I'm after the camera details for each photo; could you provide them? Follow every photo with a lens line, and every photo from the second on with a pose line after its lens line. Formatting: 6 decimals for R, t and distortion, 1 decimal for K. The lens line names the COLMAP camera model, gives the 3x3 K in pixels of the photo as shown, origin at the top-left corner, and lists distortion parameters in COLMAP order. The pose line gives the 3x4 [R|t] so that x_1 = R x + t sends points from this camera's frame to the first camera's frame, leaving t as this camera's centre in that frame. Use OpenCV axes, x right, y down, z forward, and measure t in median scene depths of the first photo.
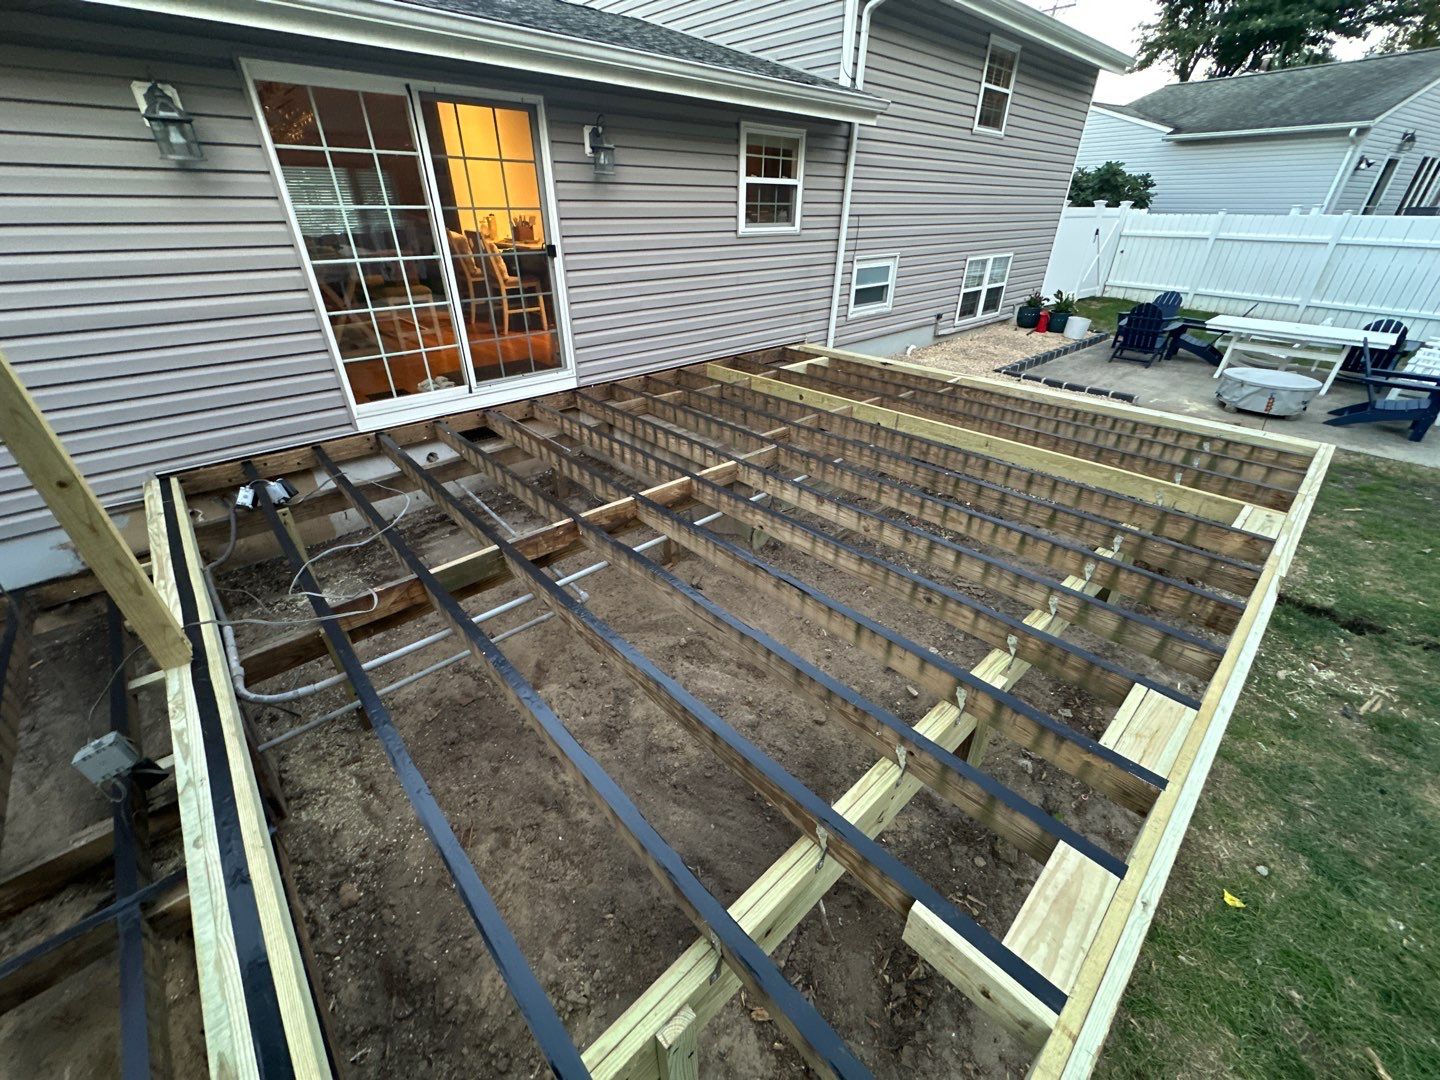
lens RADIAL K [[570.4, 0, 719.7], [0, 570.4, 538.8], [0, 0, 1]] dist [-0.005500, 0.000802]
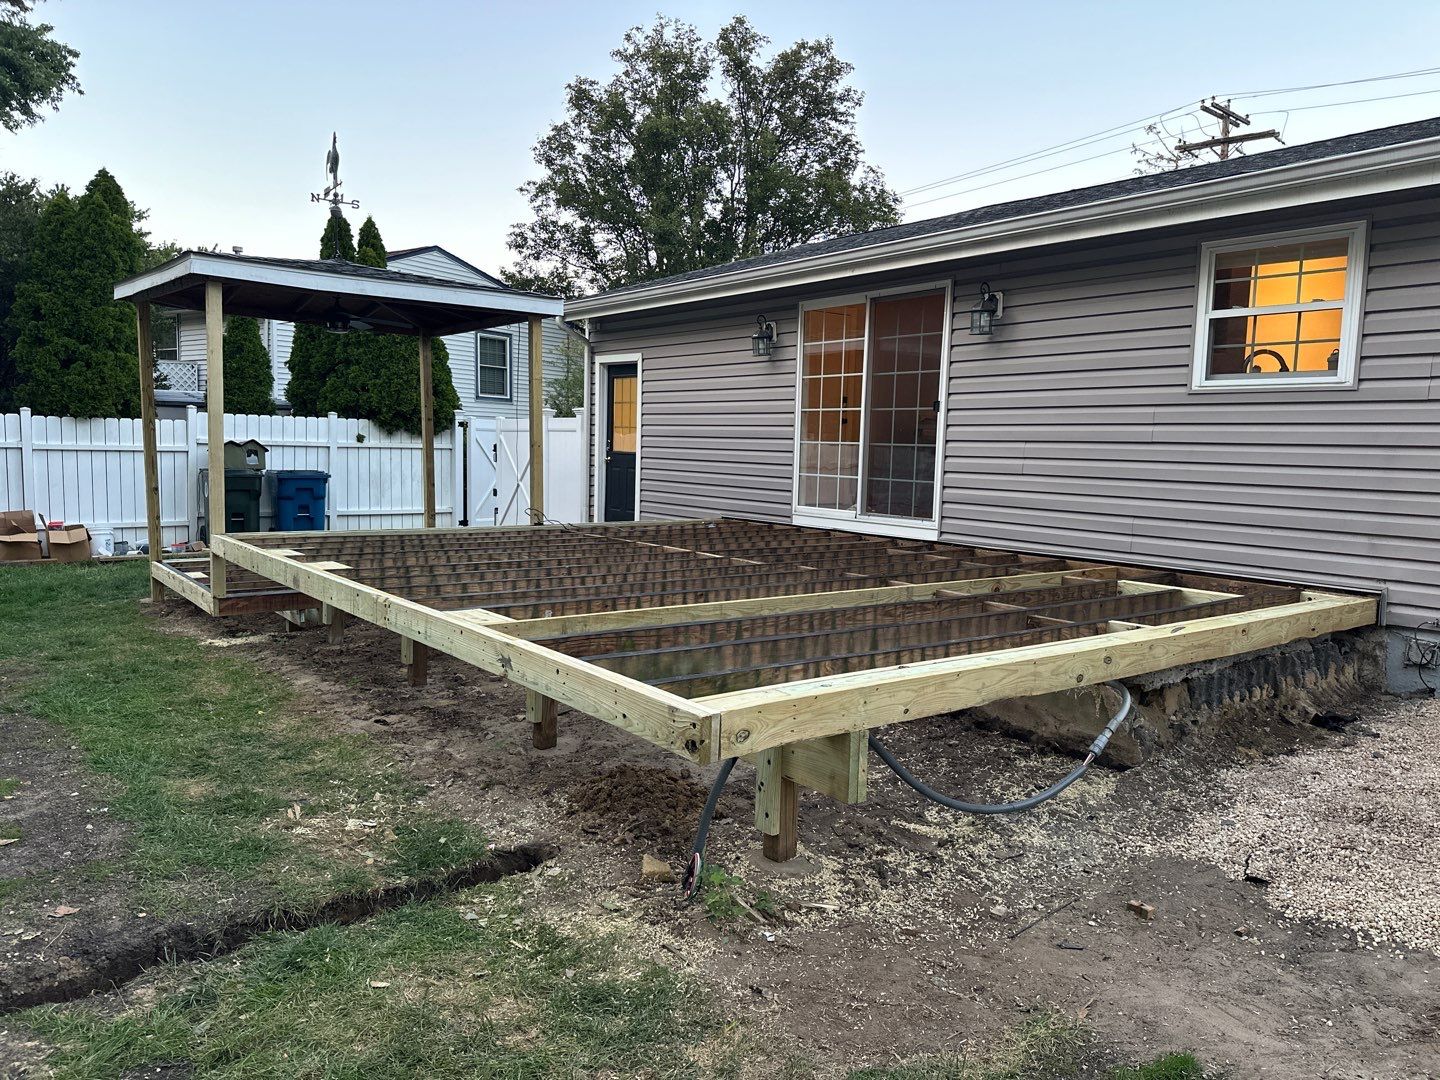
lens RADIAL K [[1001.0, 0, 729.2], [0, 1001.0, 556.4], [0, 0, 1]] dist [0.060069, -0.075437]
pose [[-0.081287, 0.103598, -0.991292, 1.170215], [-0.524832, 0.841075, 0.130936, -0.240249], [0.847315, 0.530906, -0.013997, 0.640746]]
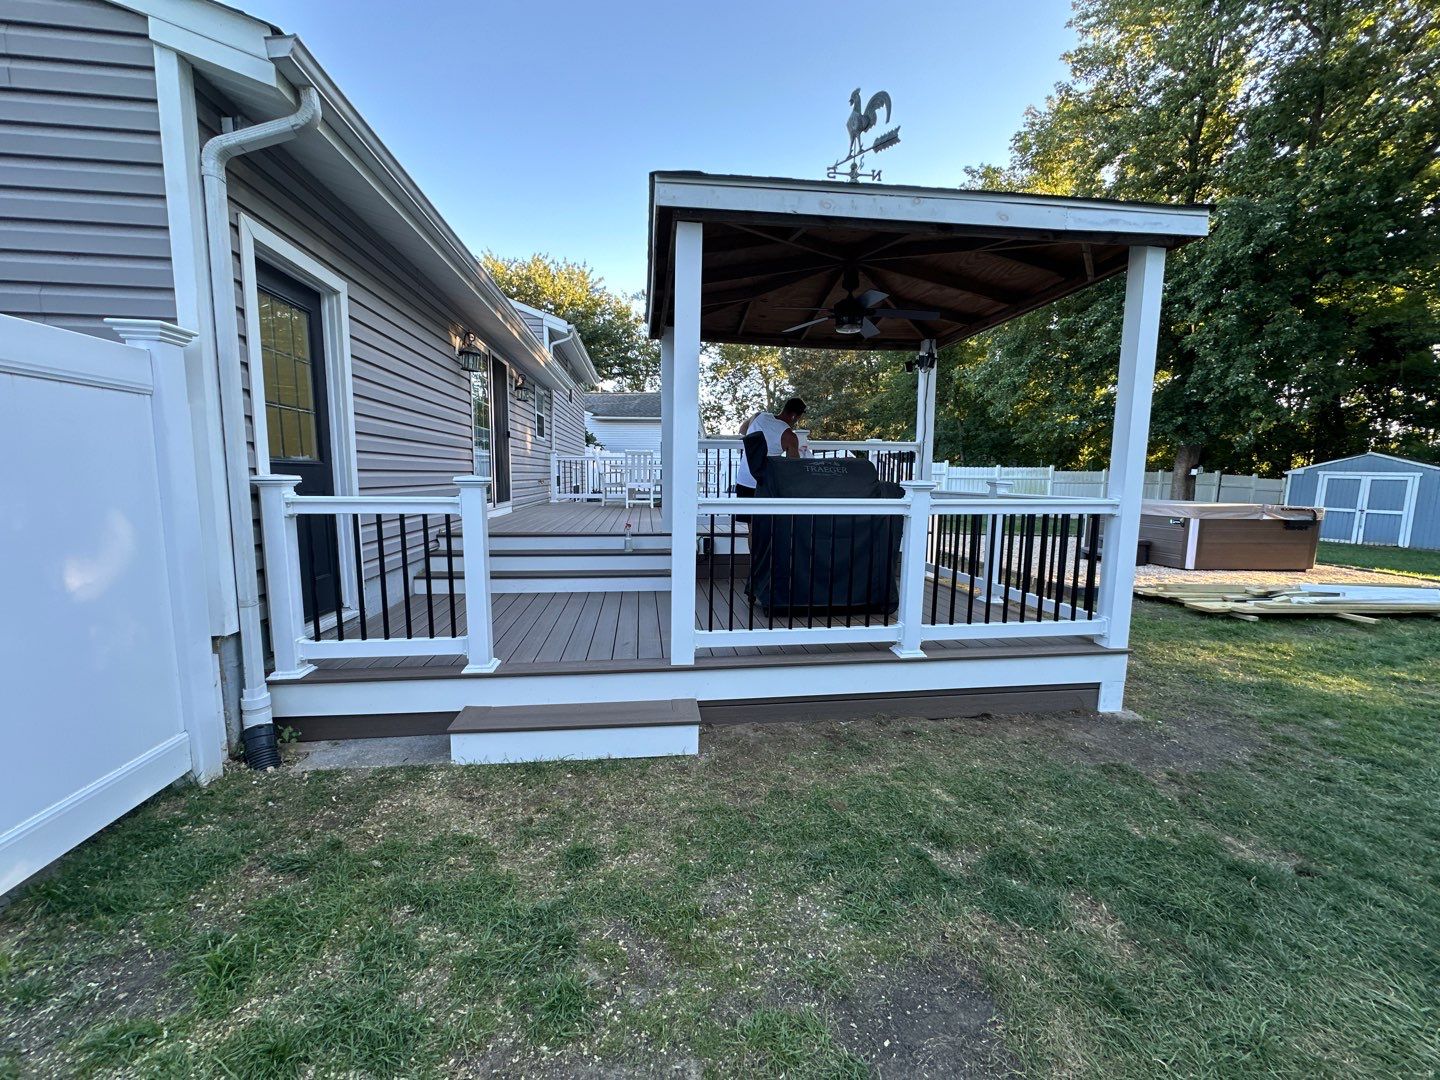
lens RADIAL K [[570.4, 0, 716.2], [0, 570.4, 541.5], [0, 0, 1]] dist [-0.005500, 0.000802]
pose [[0.586662, -0.095322, 0.804202, -1.039092], [0.403220, 0.895585, -0.187994, 0.293020], [-0.702311, 0.434560, 0.563841, -0.237671]]
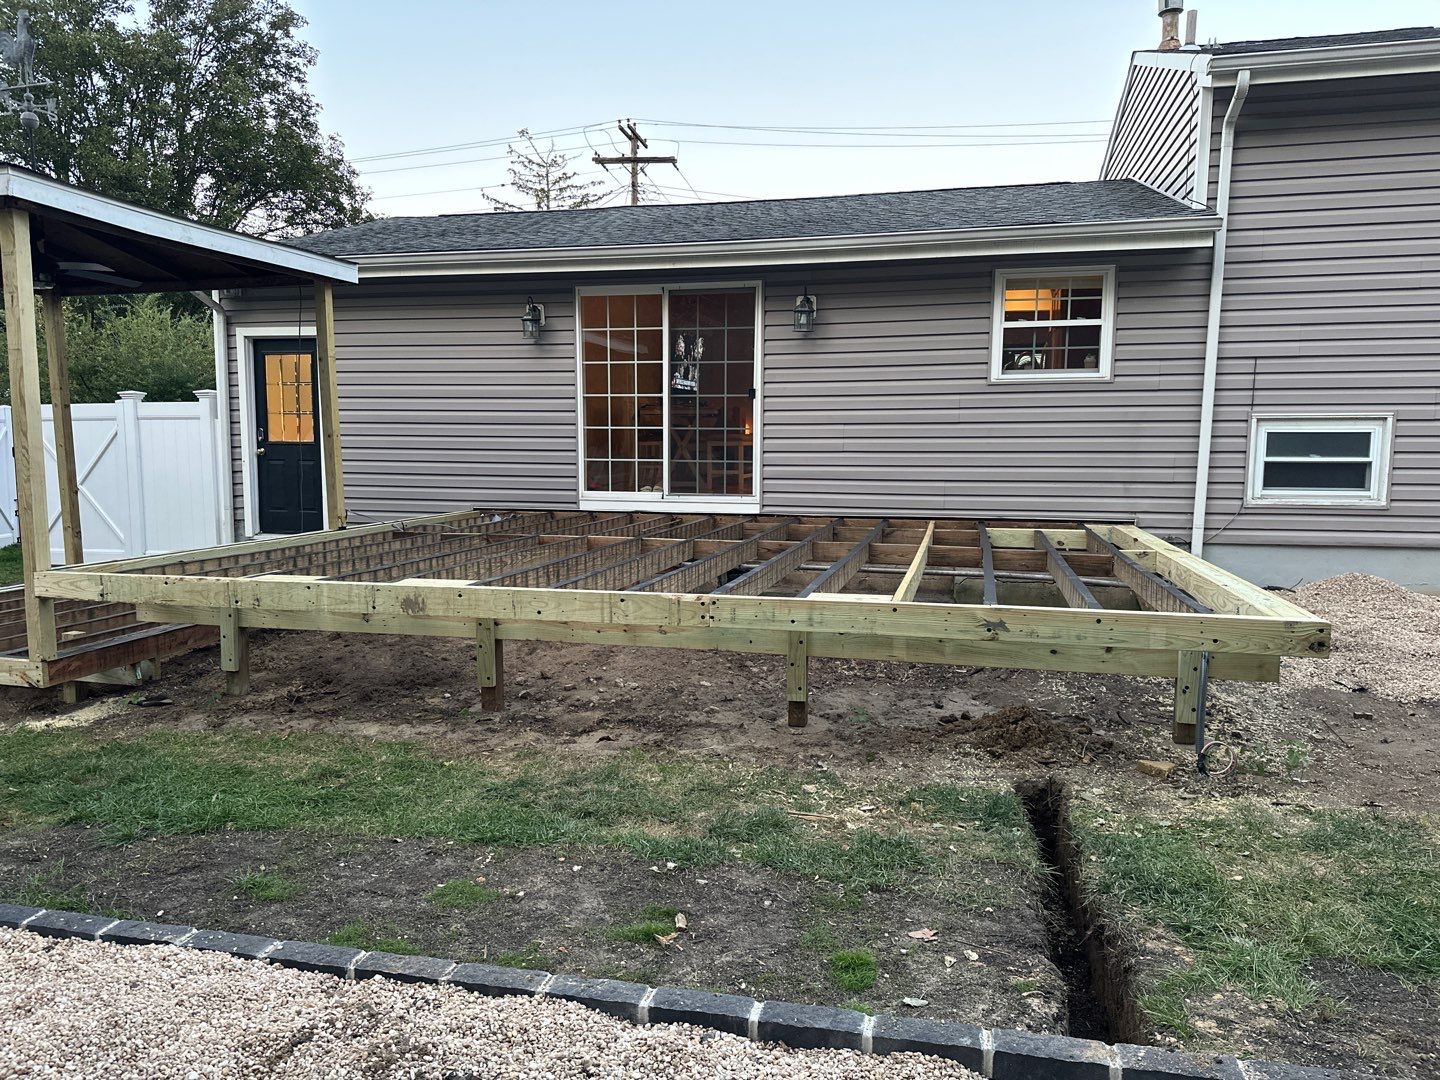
lens RADIAL K [[1001.0, 0, 716.5], [0, 1001.0, 554.7], [0, 0, 1]] dist [0.060069, -0.075437]
pose [[0.546775, 0.092140, -0.832194, 1.033647], [-0.421244, 0.889246, -0.178312, 0.130390], [0.723596, 0.448053, 0.525031, 0.026322]]
